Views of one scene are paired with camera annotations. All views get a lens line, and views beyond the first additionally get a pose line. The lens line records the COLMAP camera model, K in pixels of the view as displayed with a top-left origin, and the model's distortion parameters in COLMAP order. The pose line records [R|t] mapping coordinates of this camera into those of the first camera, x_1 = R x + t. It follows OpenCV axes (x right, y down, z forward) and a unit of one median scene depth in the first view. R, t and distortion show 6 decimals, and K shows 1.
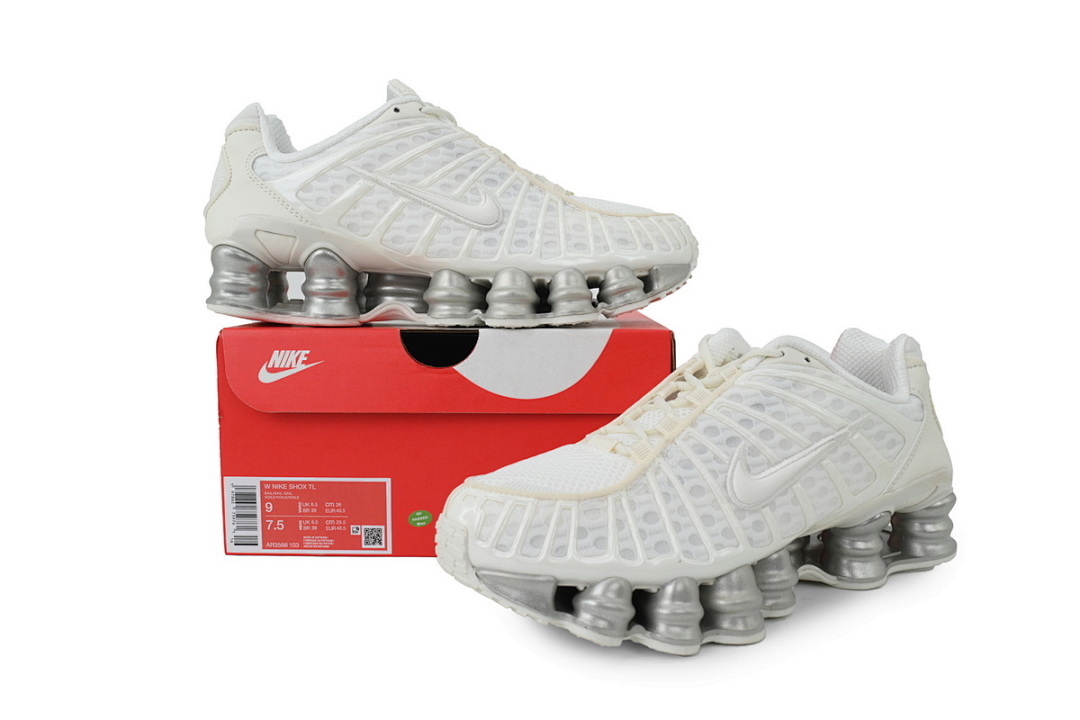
lens RADIAL K [[871.6, 0, 540.0], [0, 871.6, 360.0], [0, 0, 1]] dist [-0.005253, 0.001016]
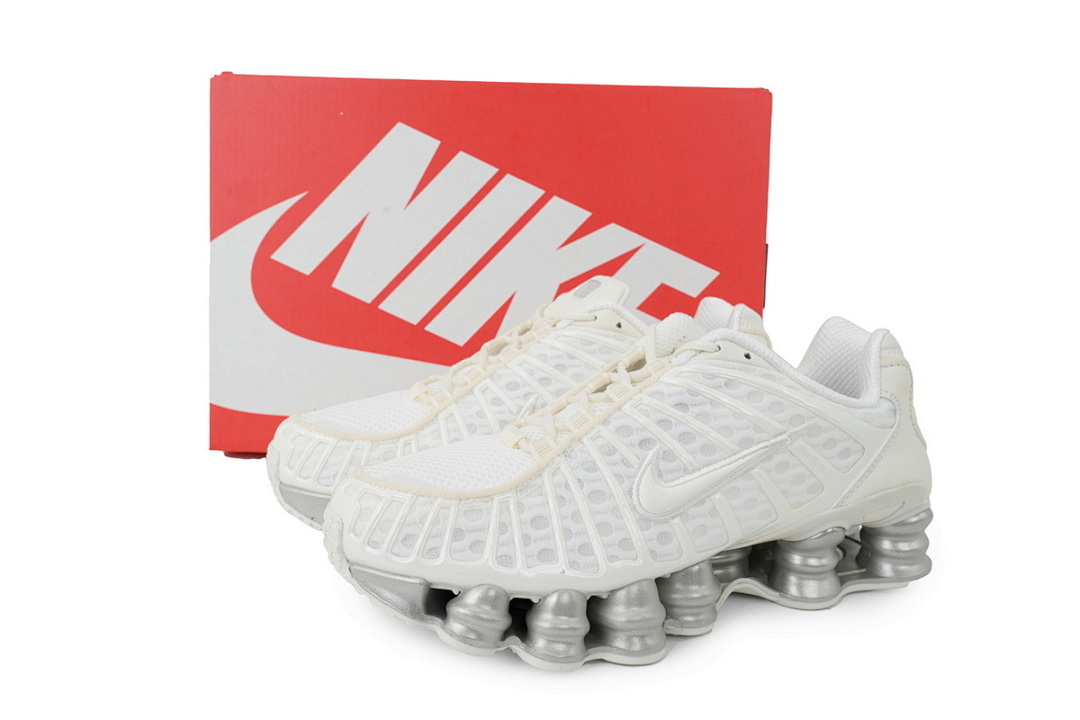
lens RADIAL K [[871.6, 0, 540.0], [0, 871.6, 360.0], [0, 0, 1]] dist [-0.005253, 0.001016]
pose [[0.989715, 0.046681, -0.135224, 0.234577], [-0.038868, 0.997450, 0.059854, -0.045241], [0.137673, -0.053983, 0.989006, 0.087108]]
